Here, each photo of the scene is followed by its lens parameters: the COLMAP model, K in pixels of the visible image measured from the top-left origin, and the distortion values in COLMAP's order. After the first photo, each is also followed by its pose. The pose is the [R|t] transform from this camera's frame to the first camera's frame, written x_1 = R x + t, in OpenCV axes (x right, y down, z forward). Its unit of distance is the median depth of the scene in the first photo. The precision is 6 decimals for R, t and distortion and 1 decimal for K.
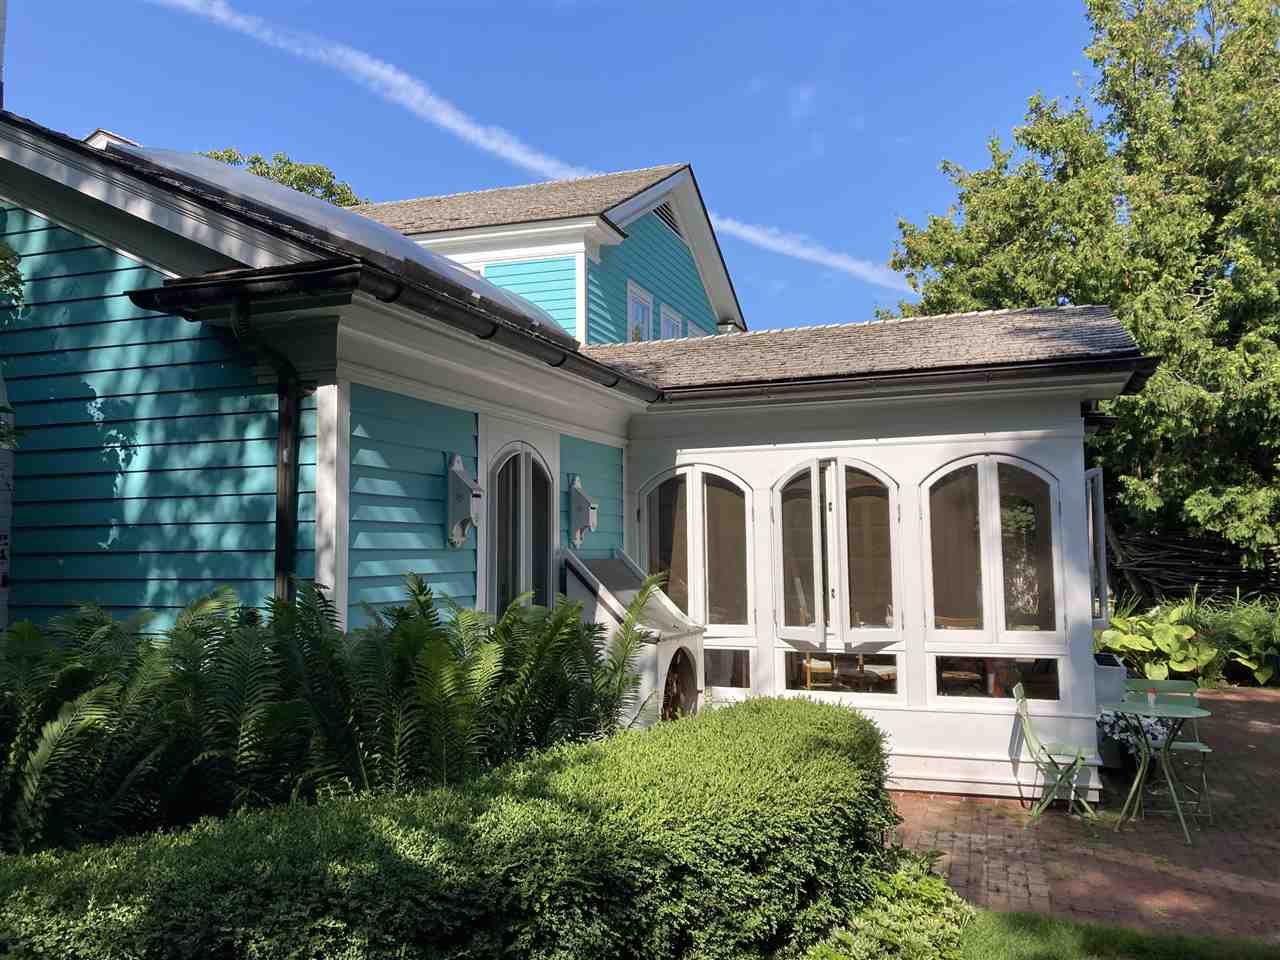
lens RADIAL K [[1026.6, 0, 640.0], [0, 1026.6, 480.0], [0, 0, 1]] dist [0.001242, -0.001900]
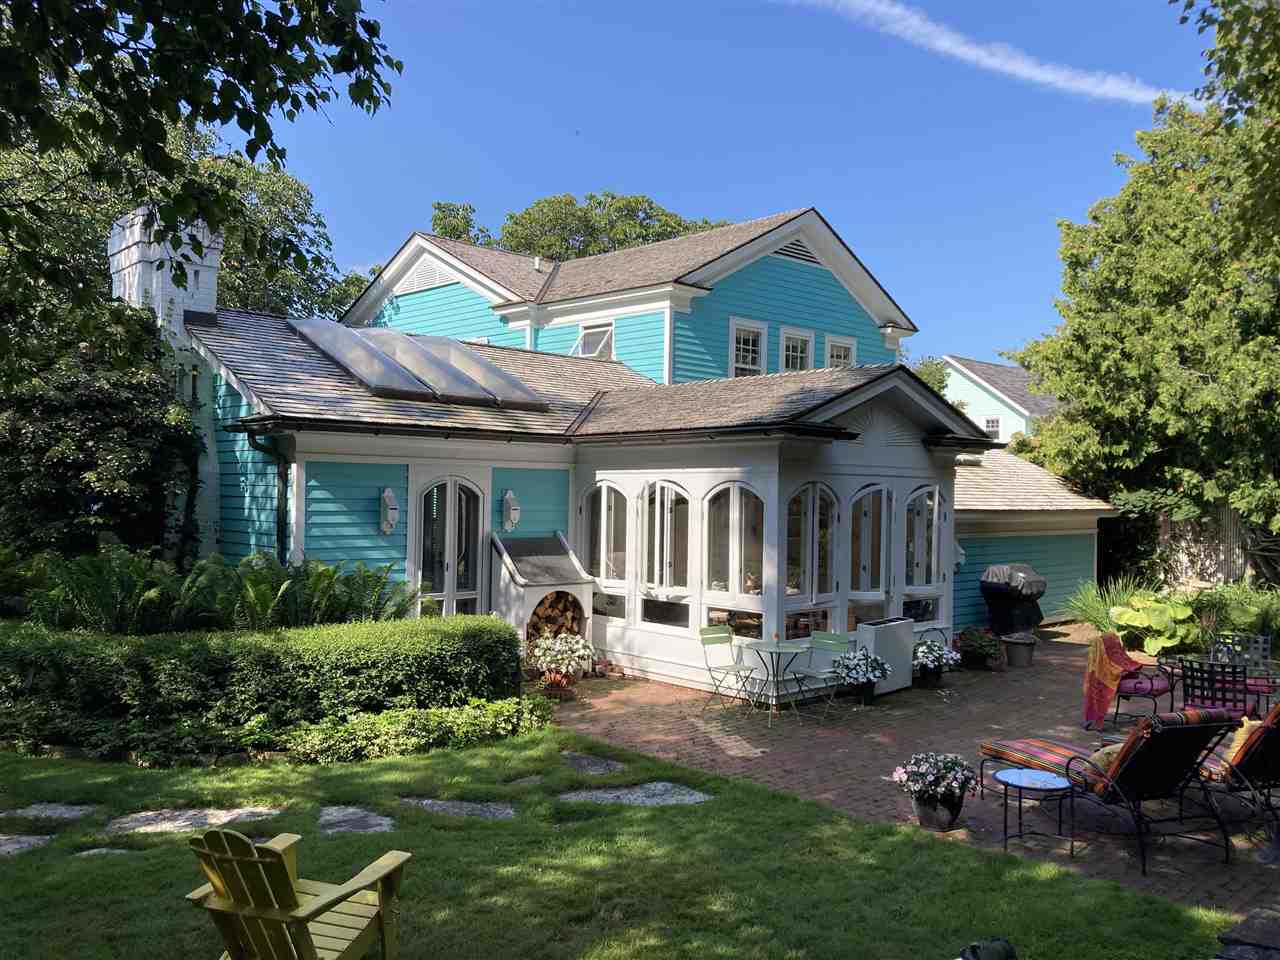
lens RADIAL K [[1026.6, 0, 640.0], [0, 1026.6, 480.0], [0, 0, 1]] dist [0.001242, -0.001900]
pose [[0.917835, 0.010061, -0.396835, 0.821943], [0.007115, 0.999101, 0.041788, -0.091982], [0.396899, -0.041178, 0.916938, -0.495152]]
